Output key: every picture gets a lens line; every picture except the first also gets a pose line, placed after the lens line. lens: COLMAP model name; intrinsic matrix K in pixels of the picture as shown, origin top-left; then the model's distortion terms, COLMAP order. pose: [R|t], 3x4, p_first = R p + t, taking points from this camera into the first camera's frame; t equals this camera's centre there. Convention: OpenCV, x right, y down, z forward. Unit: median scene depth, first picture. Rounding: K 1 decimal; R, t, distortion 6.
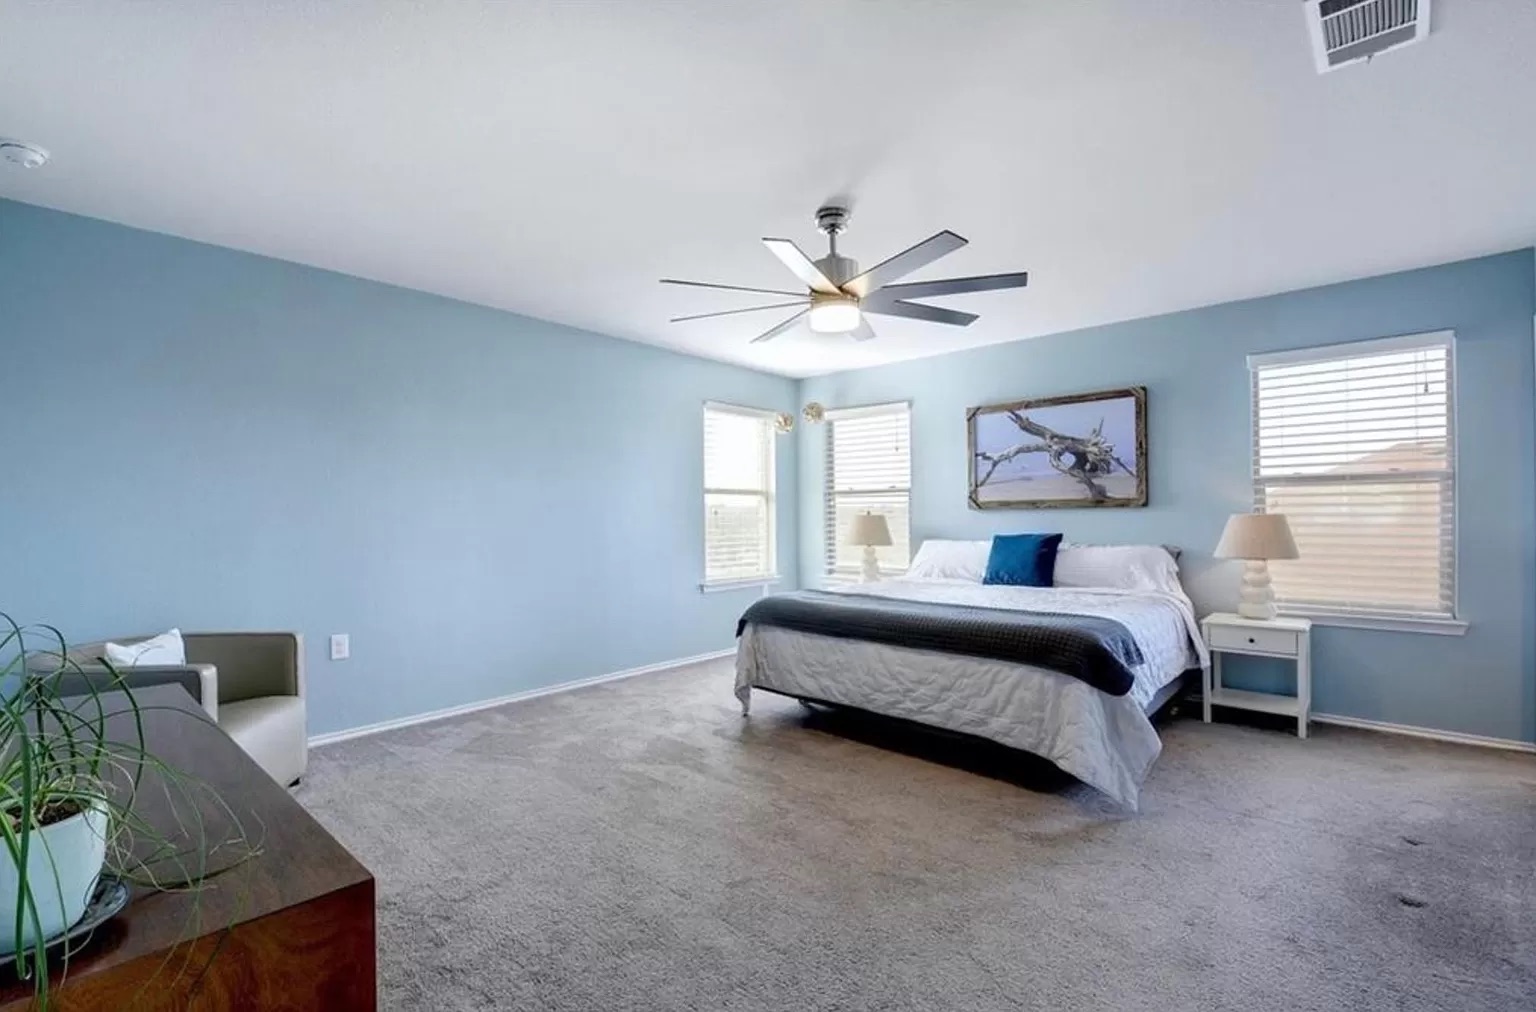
lens RADIAL K [[672.2, 0, 759.3], [0, 672.2, 513.4], [0, 0, 1]] dist [-0.002111, -0.000885]
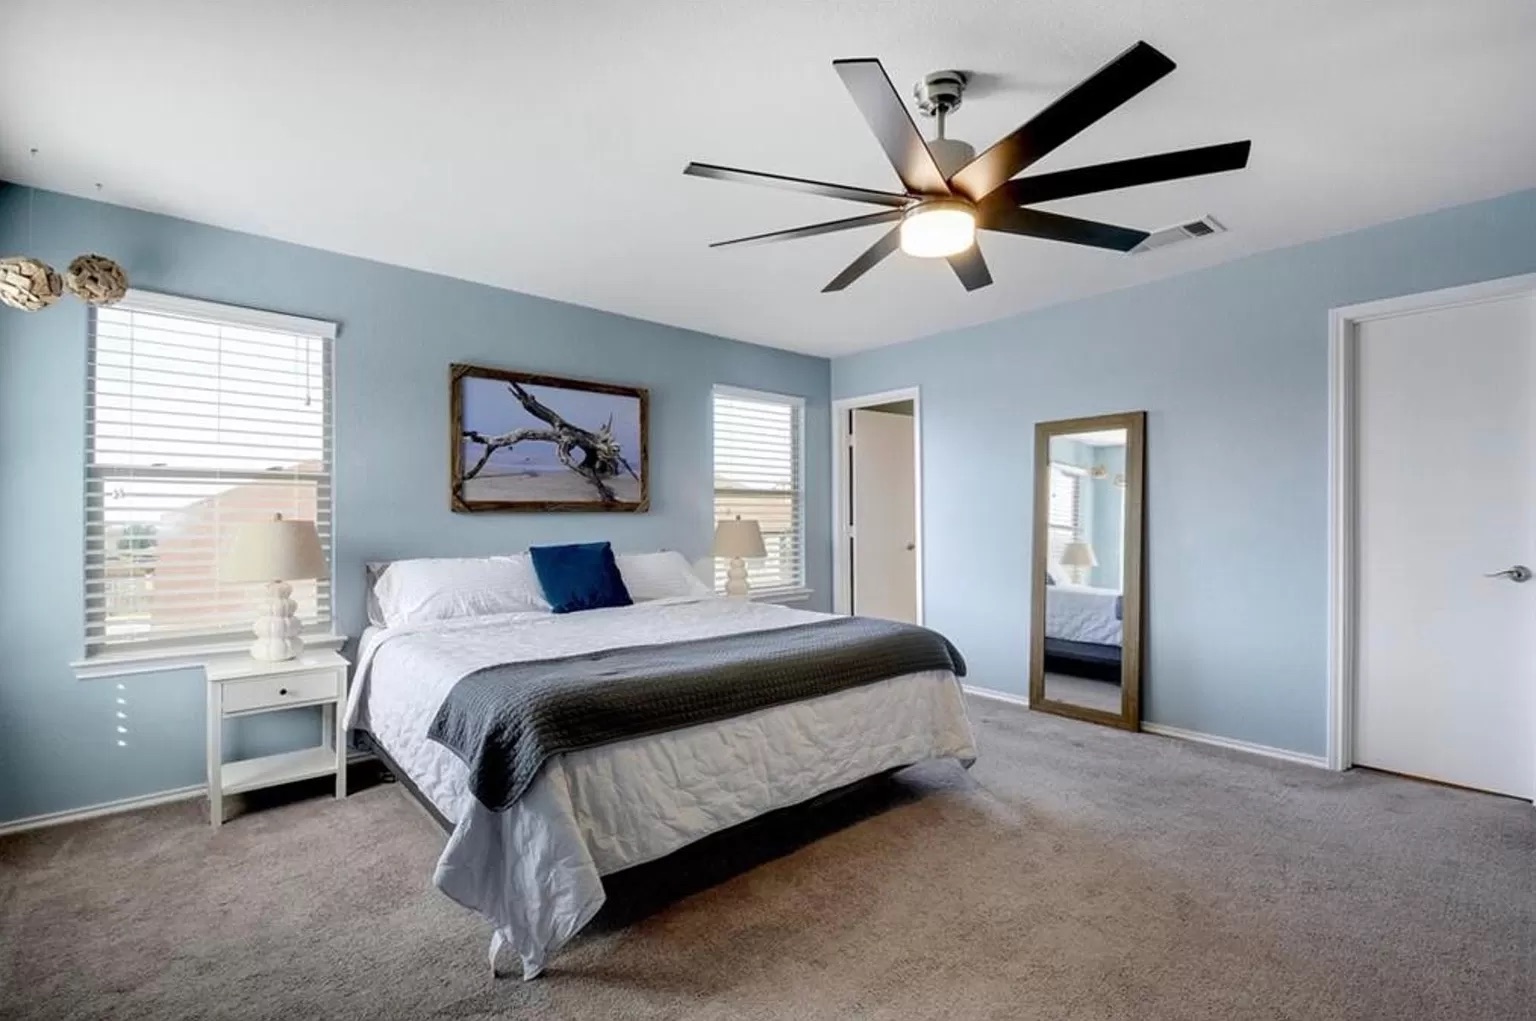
lens RADIAL K [[685.6, 0, 763.2], [0, 685.6, 514.9], [0, 0, 1]] dist [0.016039, -0.000009]
pose [[0.121378, 0.009491, 0.992561, -0.383016], [-0.000857, 0.999955, -0.009457, 0.003828], [-0.992606, 0.000297, 0.121381, 0.678347]]
